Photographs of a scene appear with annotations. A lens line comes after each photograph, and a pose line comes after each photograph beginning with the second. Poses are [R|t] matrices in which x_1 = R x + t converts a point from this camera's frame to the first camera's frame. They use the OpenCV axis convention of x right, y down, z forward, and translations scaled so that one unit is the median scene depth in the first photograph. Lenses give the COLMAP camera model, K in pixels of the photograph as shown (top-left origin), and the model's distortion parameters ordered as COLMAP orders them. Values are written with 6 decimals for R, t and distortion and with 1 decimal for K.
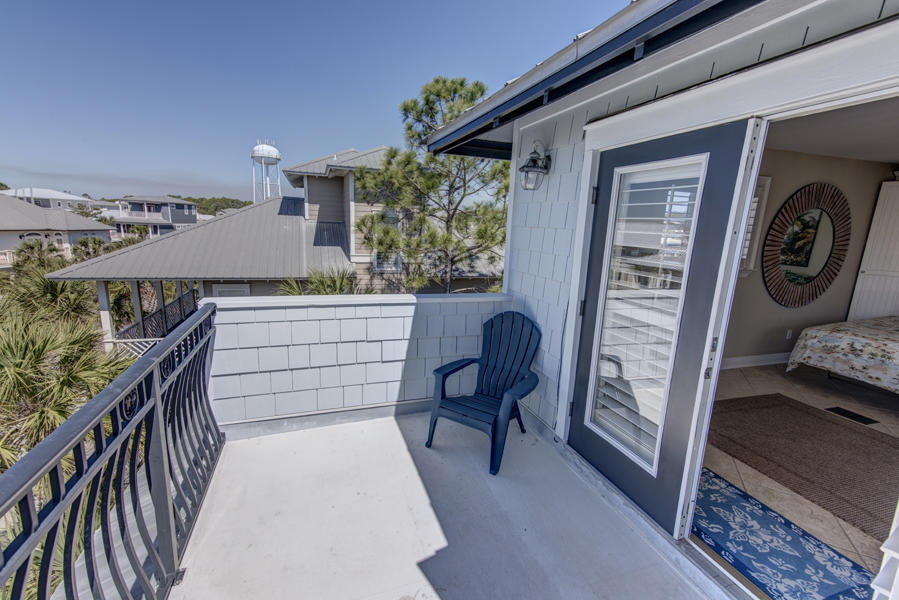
lens RADIAL K [[402.6, 0, 449.3], [0, 402.6, 304.0], [0, 0, 1]] dist [0.023725, -0.000265]
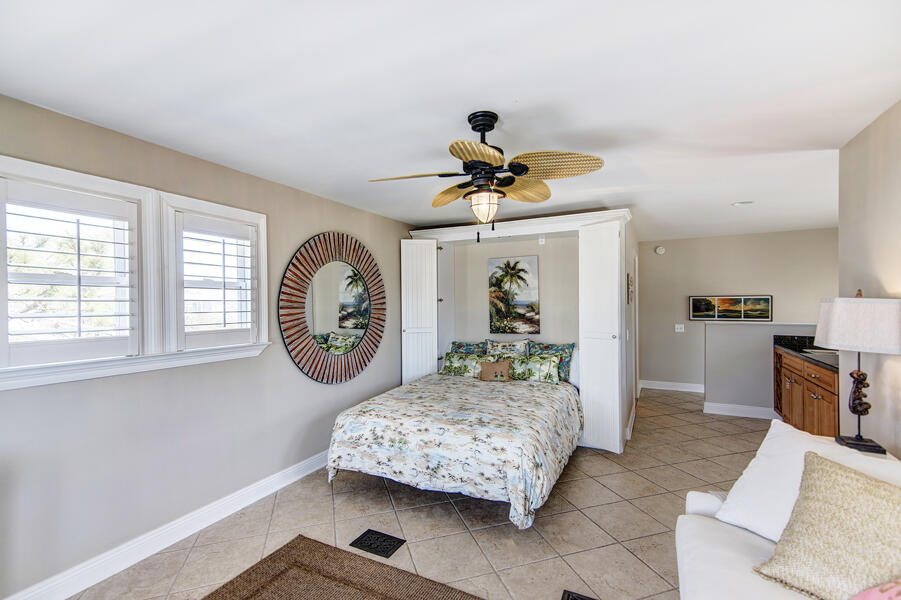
lens RADIAL K [[403.5, 0, 459.0], [0, 403.5, 302.2], [0, 0, 1]] dist [0.023725, -0.000265]
pose [[0.703057, -0.048452, 0.709481, 0.610741], [0.178622, 0.977723, -0.110234, -0.022861], [-0.688335, 0.204230, 0.696050, 0.352673]]
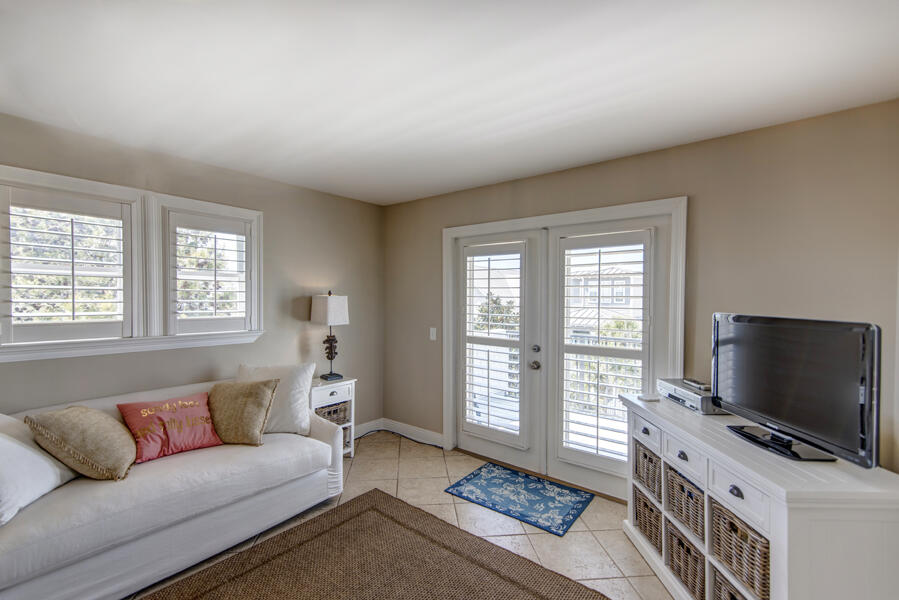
lens RADIAL K [[402.6, 0, 447.6], [0, 402.6, 300.6], [0, 0, 1]] dist [0.023725, -0.000265]
pose [[-0.846524, -0.040586, -0.530800, 1.019842], [-0.145928, 0.976588, 0.158055, -0.165597], [0.511958, 0.211255, -0.832628, 1.146634]]
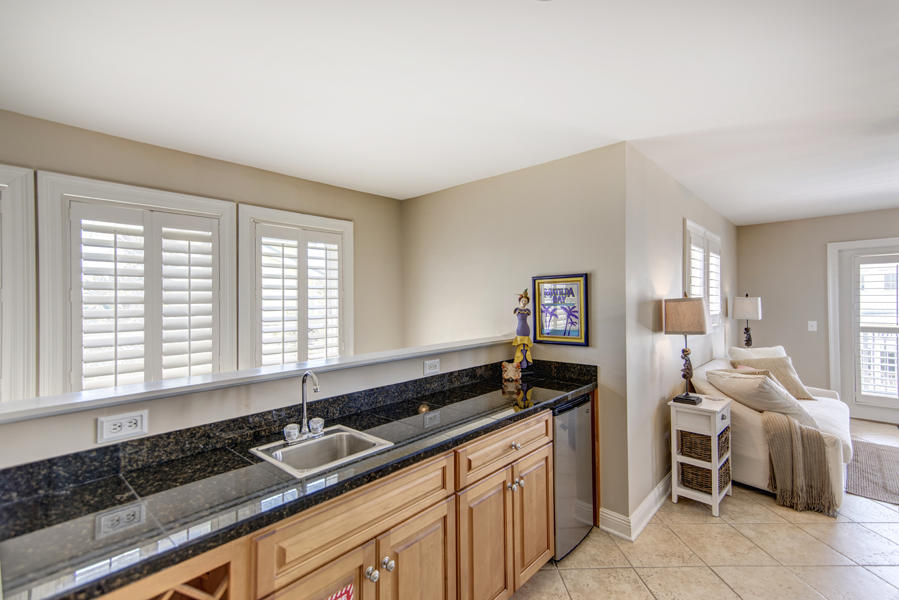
lens RADIAL K [[402.6, 0, 454.0], [0, 402.6, 298.3], [0, 0, 1]] dist [0.023725, -0.000265]
pose [[-0.881095, -0.031193, -0.471910, 2.234260], [-0.116976, 0.981193, 0.153547, -0.064215], [0.458245, 0.190492, -0.868173, 0.873728]]
